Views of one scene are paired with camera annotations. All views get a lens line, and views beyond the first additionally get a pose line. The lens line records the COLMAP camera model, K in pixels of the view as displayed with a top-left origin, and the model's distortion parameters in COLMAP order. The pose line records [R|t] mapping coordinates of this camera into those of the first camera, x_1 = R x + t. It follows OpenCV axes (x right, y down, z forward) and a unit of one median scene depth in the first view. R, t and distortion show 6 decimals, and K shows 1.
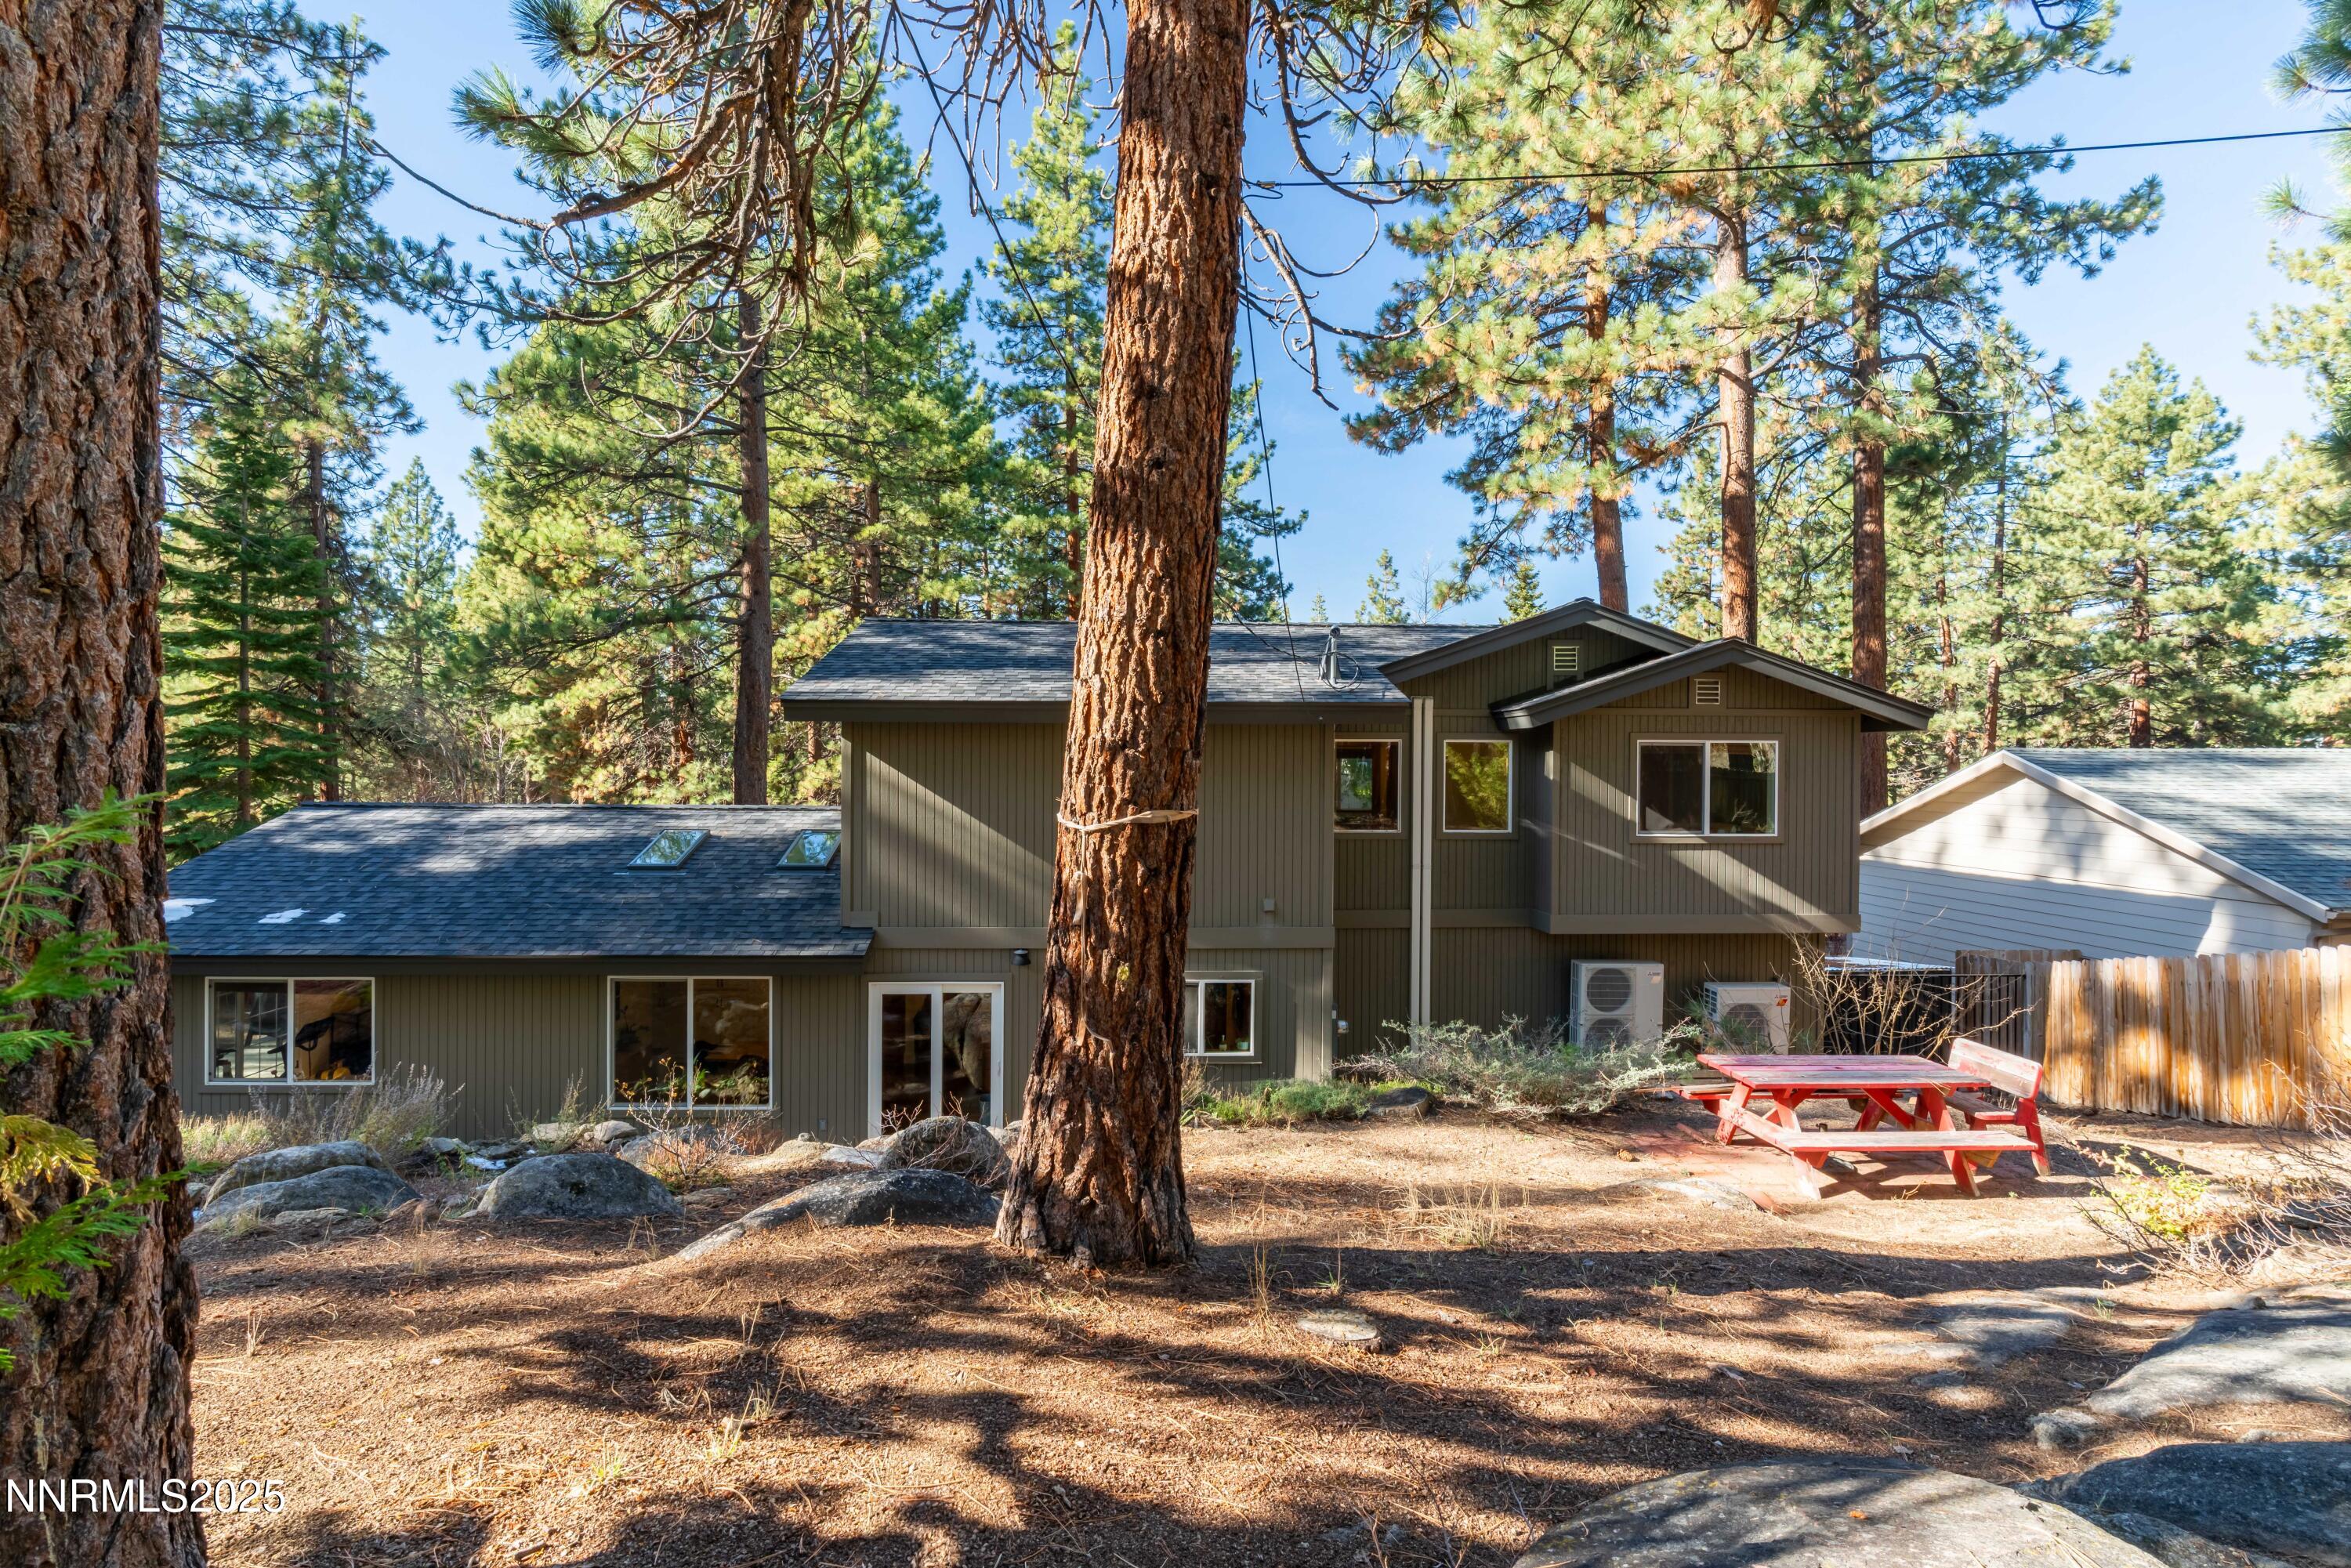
lens RADIAL K [[1072.7, 0, 1145.2], [0, 1072.7, 770.2], [0, 0, 1]] dist [-0.002710, 0.000196]
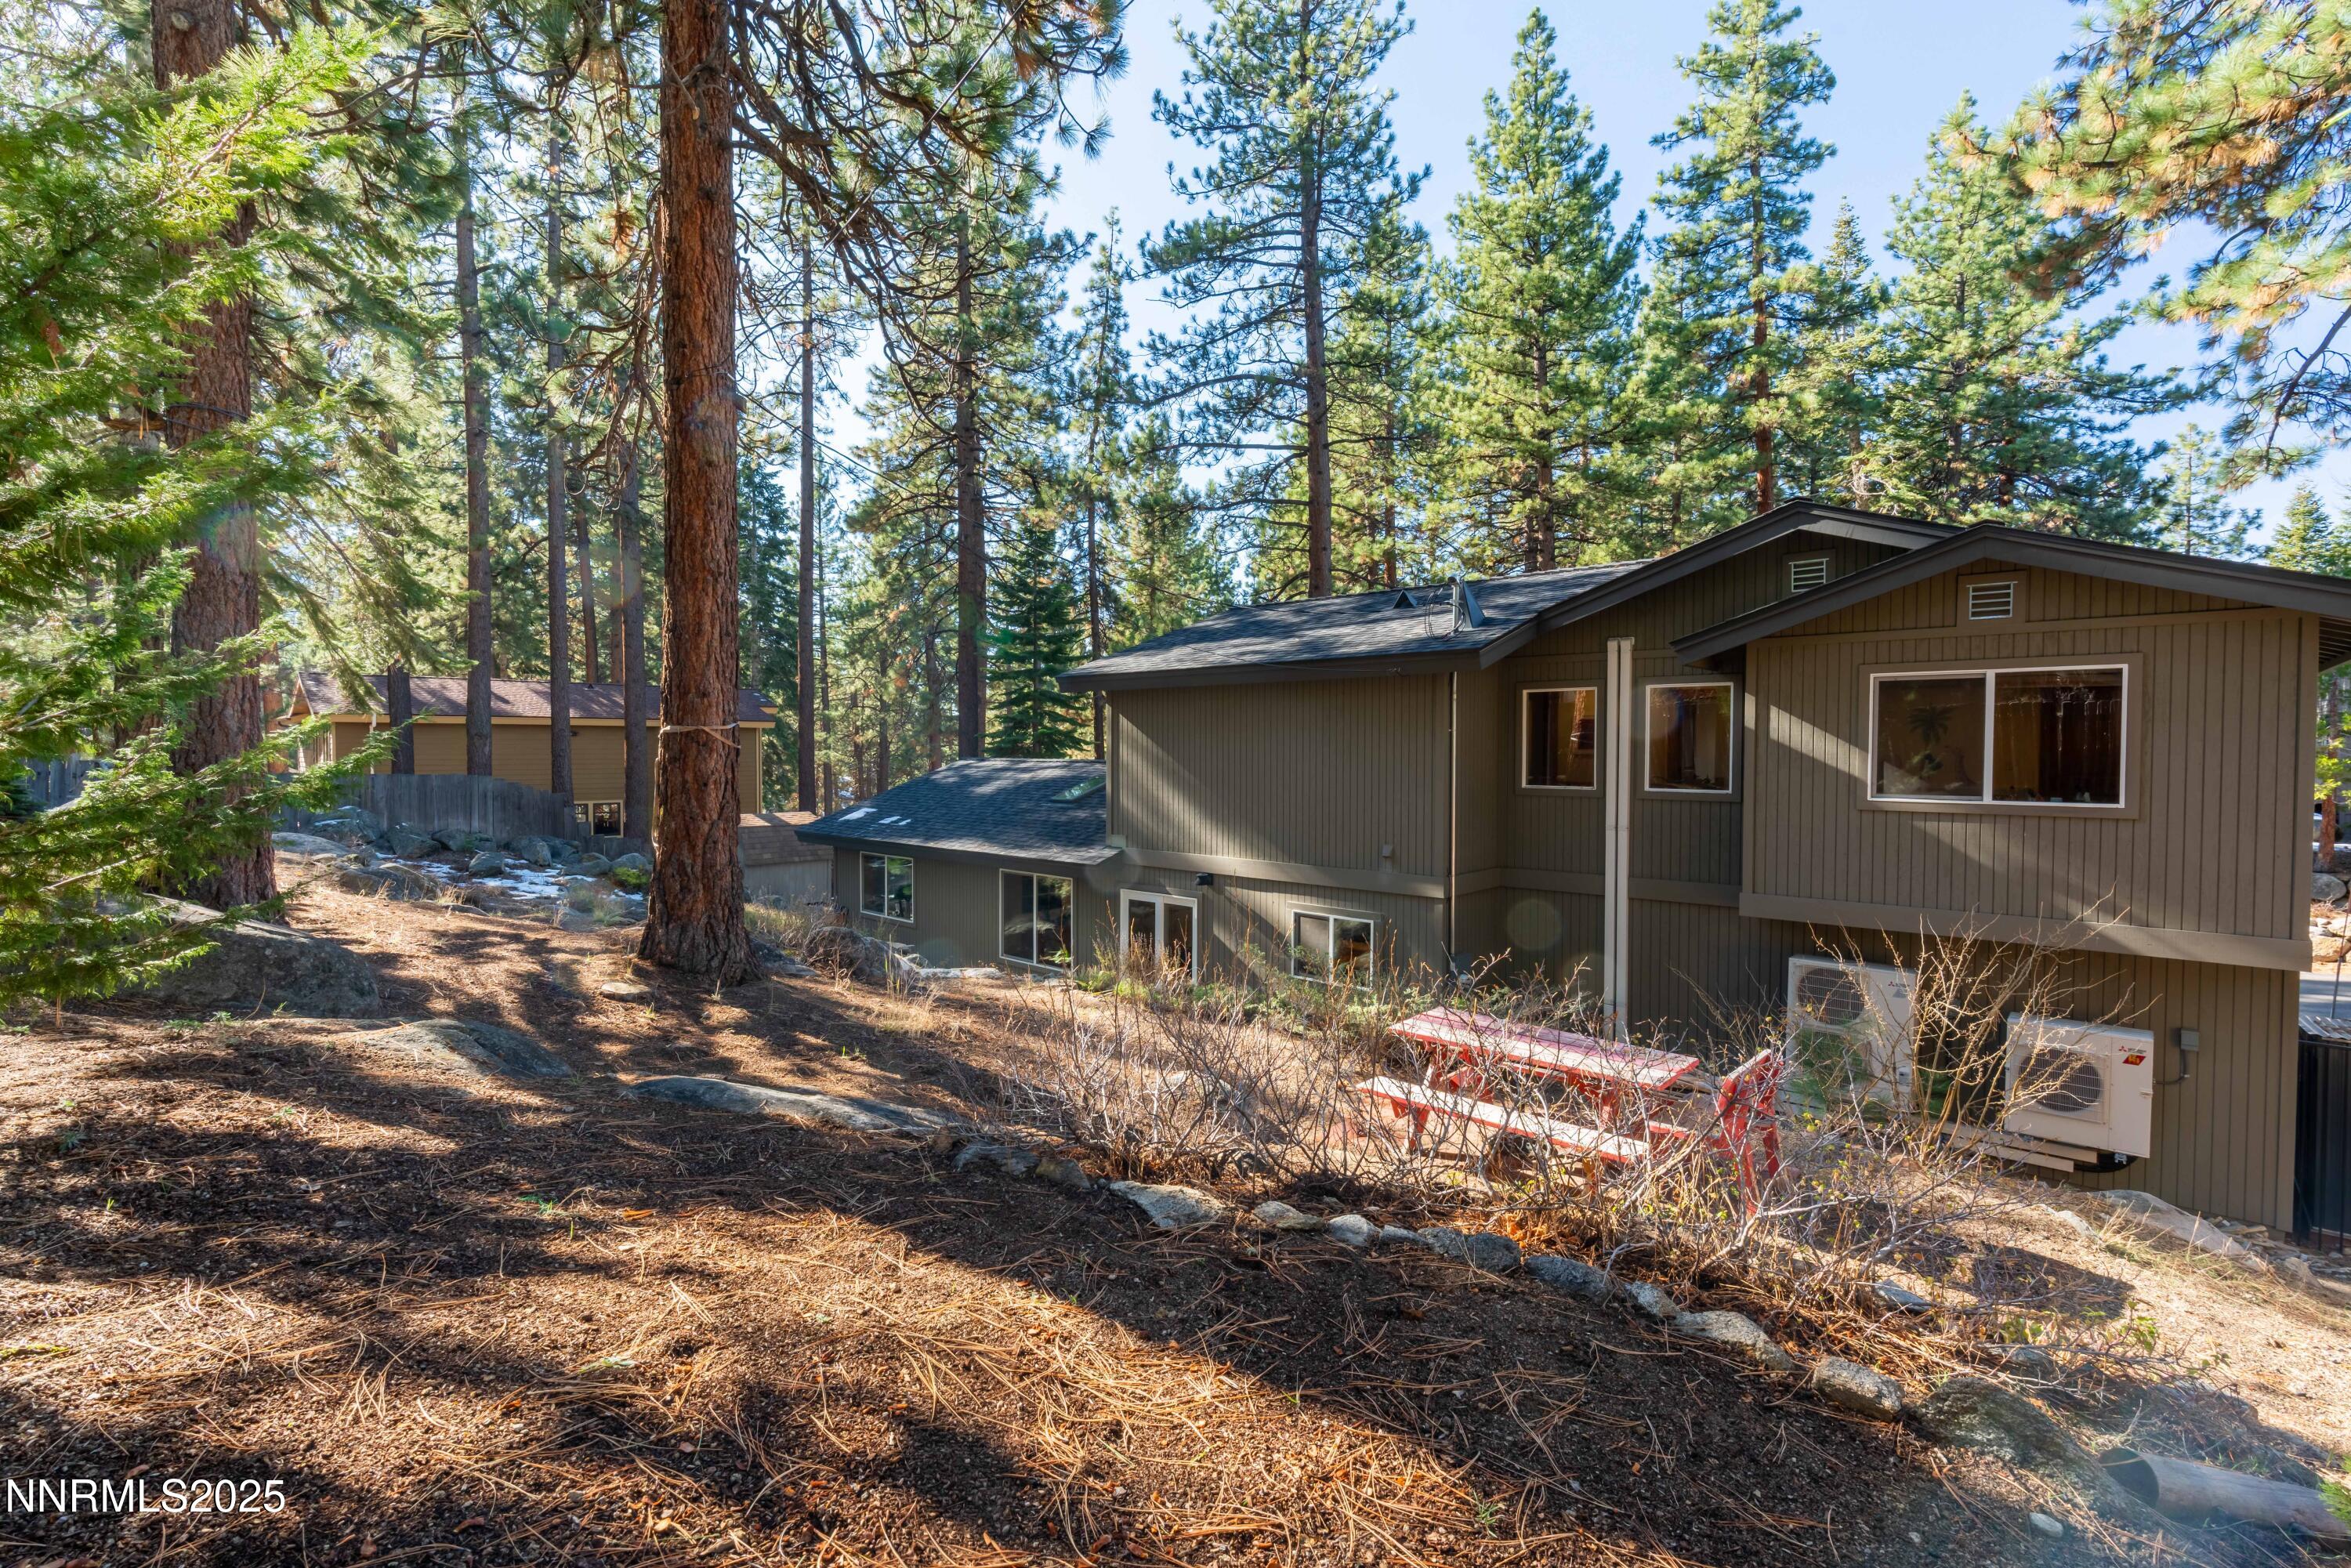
lens RADIAL K [[1072.7, 0, 1145.2], [0, 1072.7, 770.2], [0, 0, 1]] dist [-0.002710, 0.000196]
pose [[0.690386, 0.012491, -0.723333, 0.633143], [-0.001987, 0.999880, 0.015370, 0.028387], [0.723438, -0.009174, 0.690328, 0.098483]]
